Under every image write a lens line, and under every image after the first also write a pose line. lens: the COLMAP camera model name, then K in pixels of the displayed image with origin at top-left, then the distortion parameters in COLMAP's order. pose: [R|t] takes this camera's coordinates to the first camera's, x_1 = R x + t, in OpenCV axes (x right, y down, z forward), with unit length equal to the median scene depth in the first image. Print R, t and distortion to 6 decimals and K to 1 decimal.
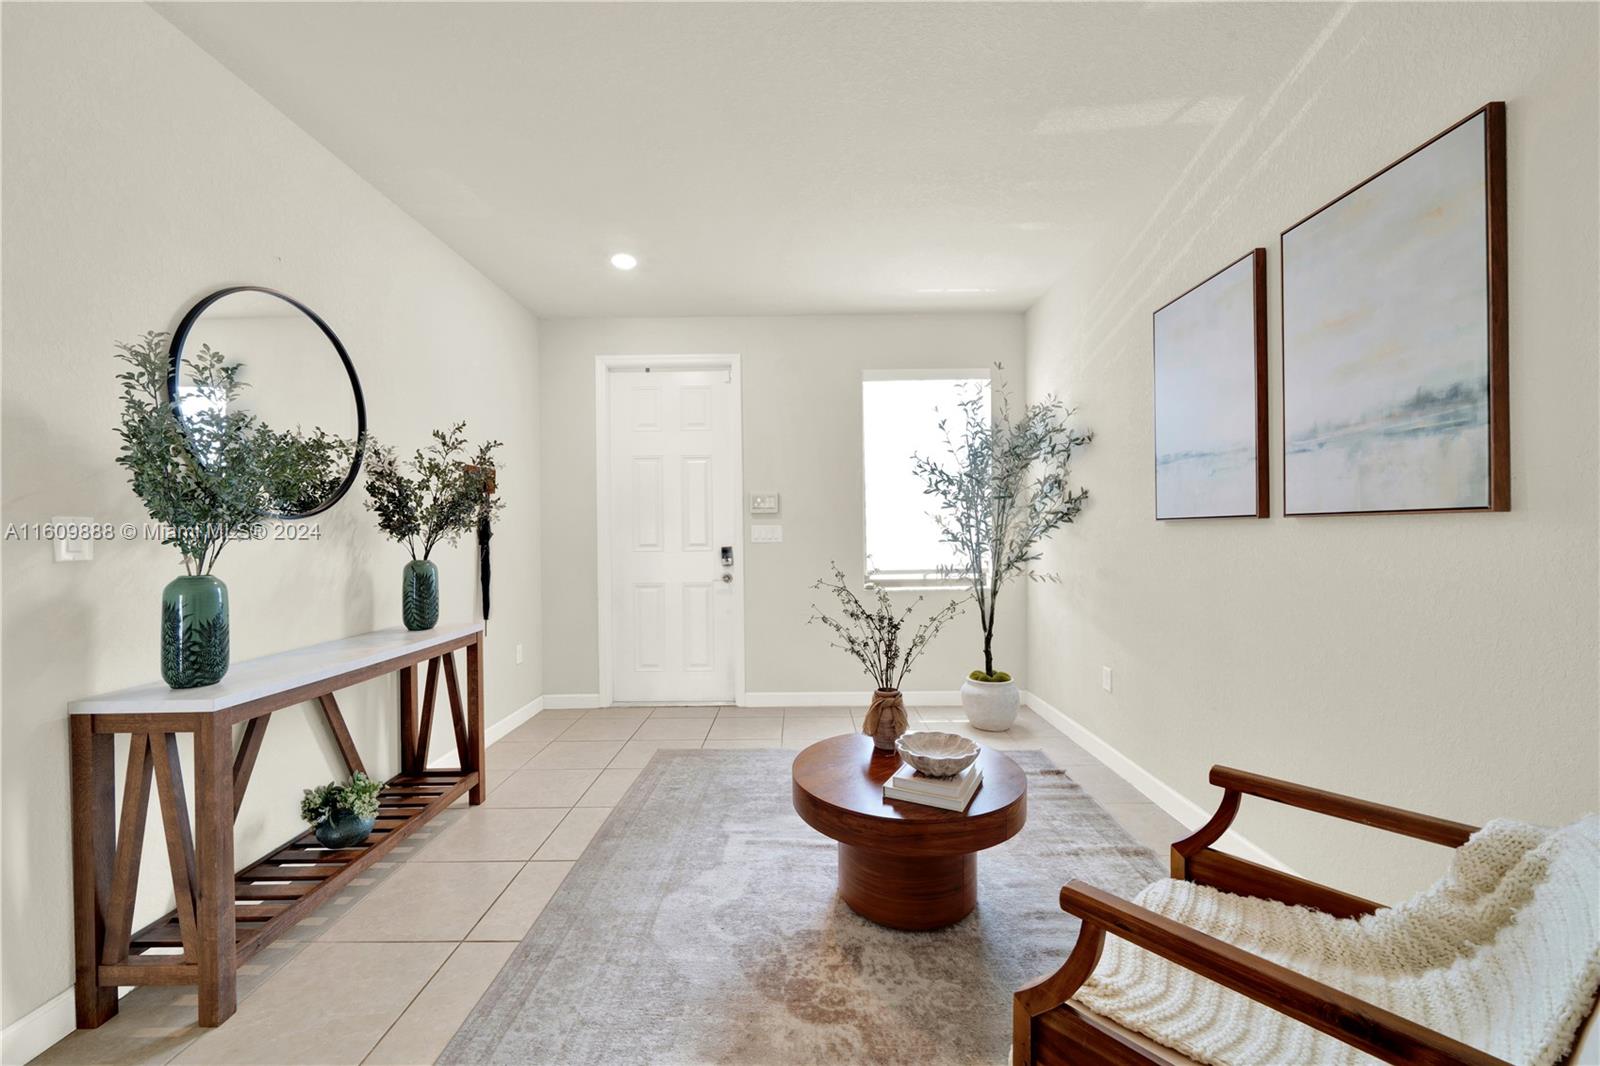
lens RADIAL K [[624.3, 0, 802.5], [0, 624.3, 532.3], [0, 0, 1]] dist [-0.003006, -0.000459]
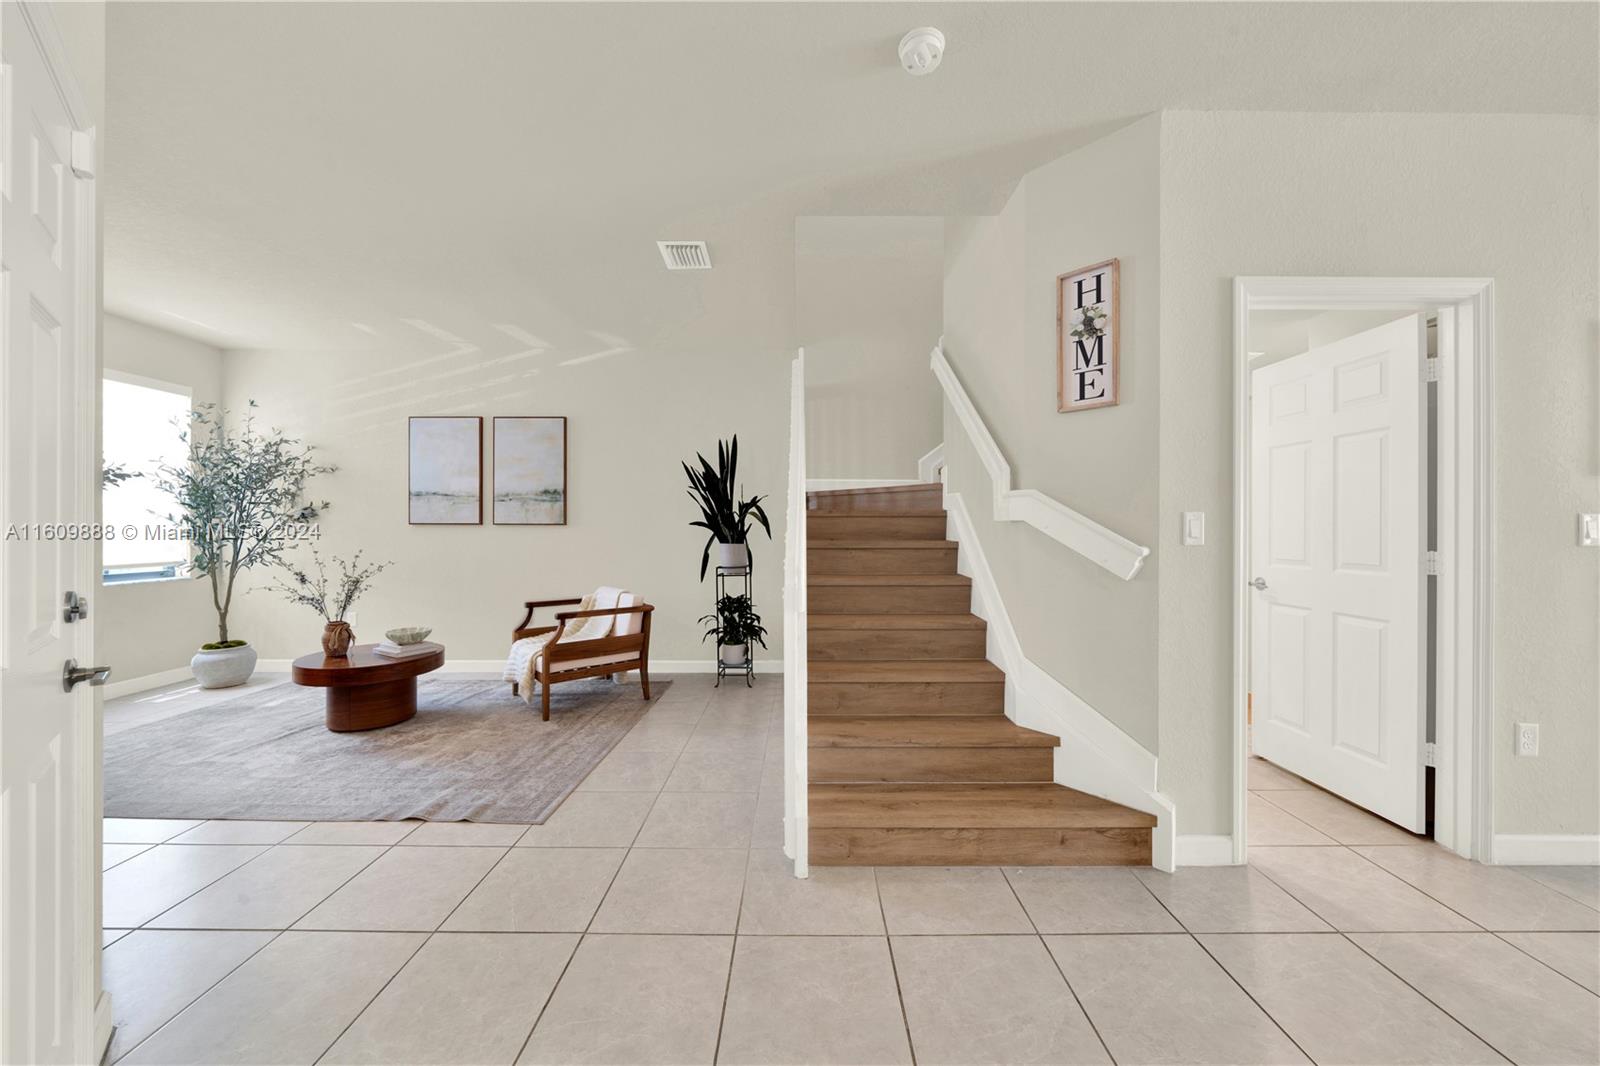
lens RADIAL K [[552.2, 0, 789.0], [0, 552.2, 527.4], [0, 0, 1]] dist [-0.005032, -0.000229]
pose [[0.014097, 0.015880, 0.999775, -1.556249], [-0.002203, 0.999872, -0.015850, 0.020909], [-0.999898, -0.001979, 0.014130, -0.285790]]
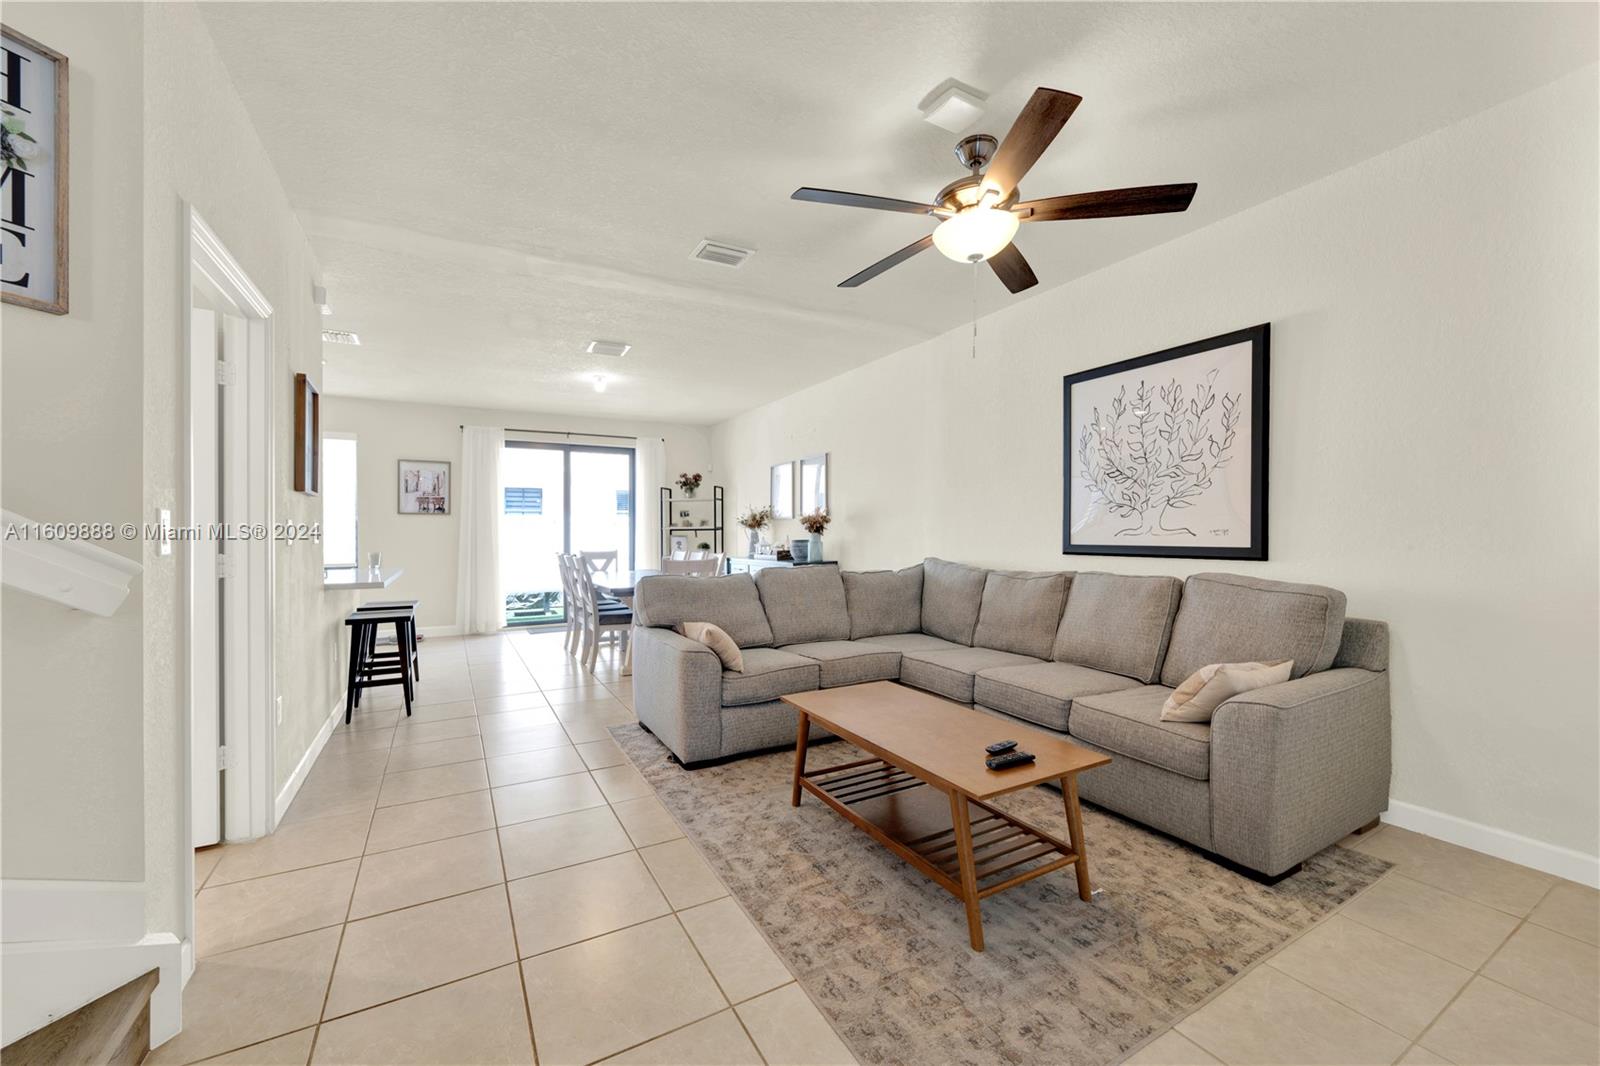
lens RADIAL K [[624.3, 0, 798.6], [0, 624.3, 533.7], [0, 0, 1]] dist [-0.003006, -0.000459]
pose [[-0.876022, 0.019724, -0.481867, -0.867987], [0.016657, 0.999805, 0.010643, 0.013115], [0.481983, 0.001298, -0.876180, 0.080048]]
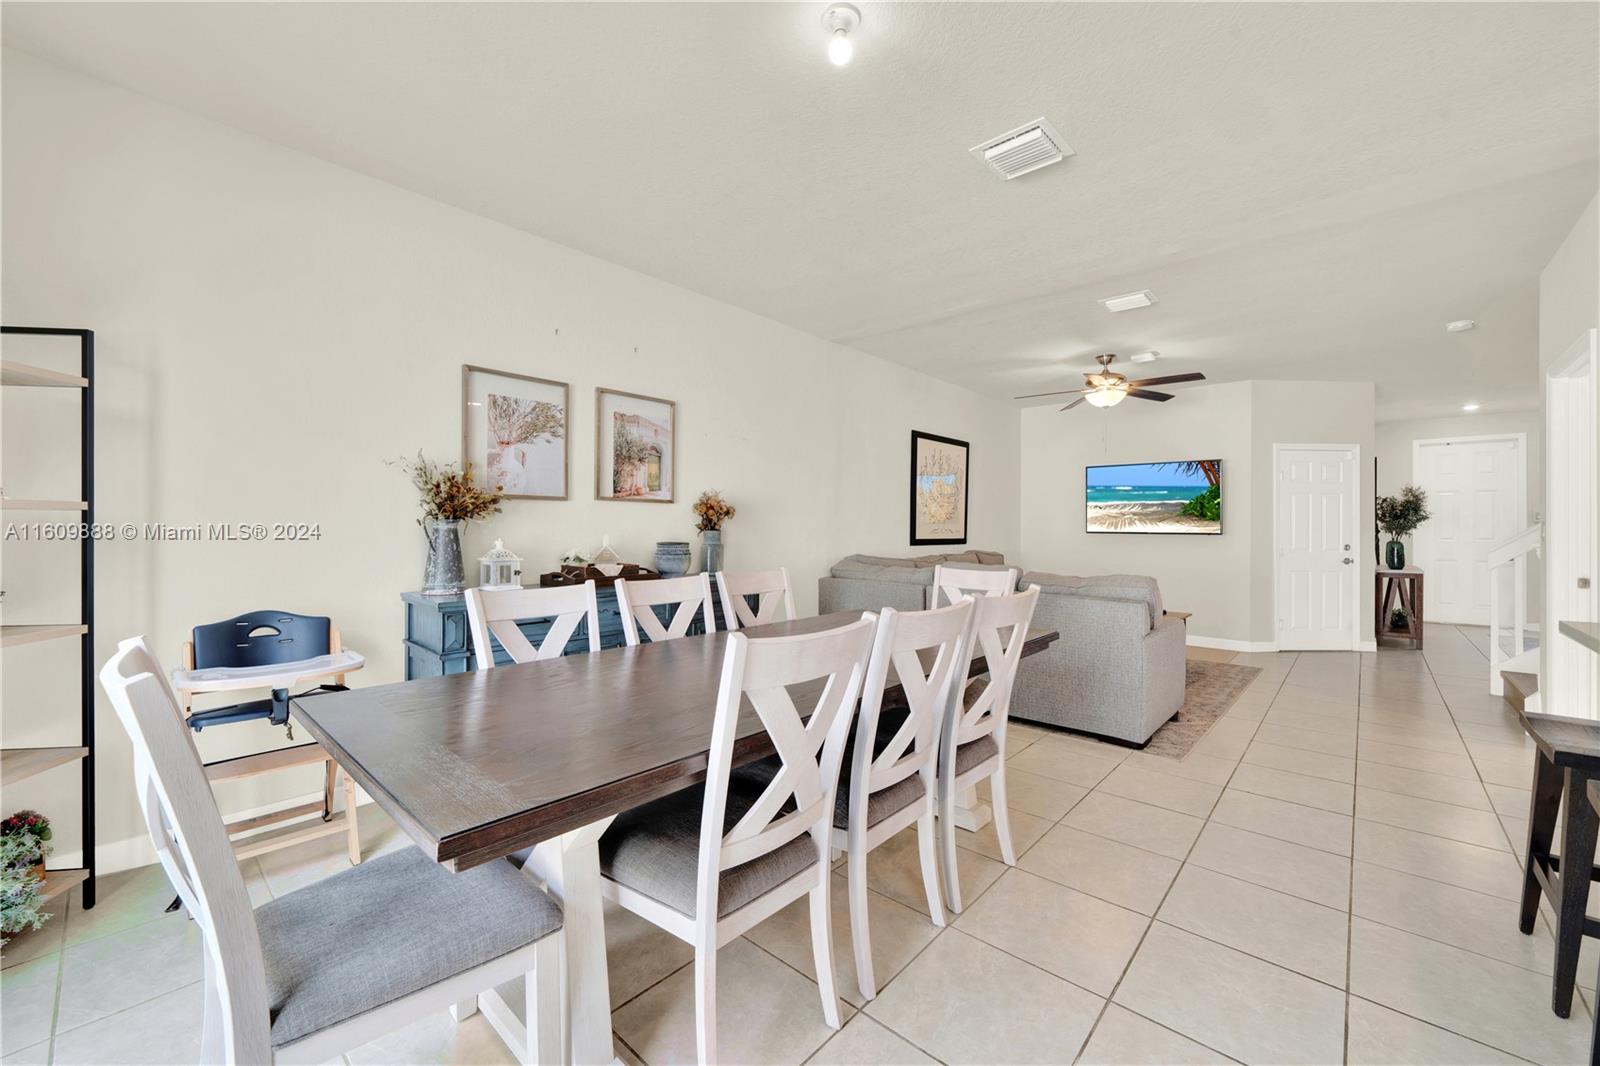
lens RADIAL K [[624.3, 0, 793.4], [0, 624.3, 527.5], [0, 0, 1]] dist [-0.003006, -0.000459]
pose [[0.729937, 0.012785, -0.683395, -0.900850], [-0.014377, 0.999891, 0.003350, 0.022965], [0.683364, 0.007380, 0.730041, -3.792749]]
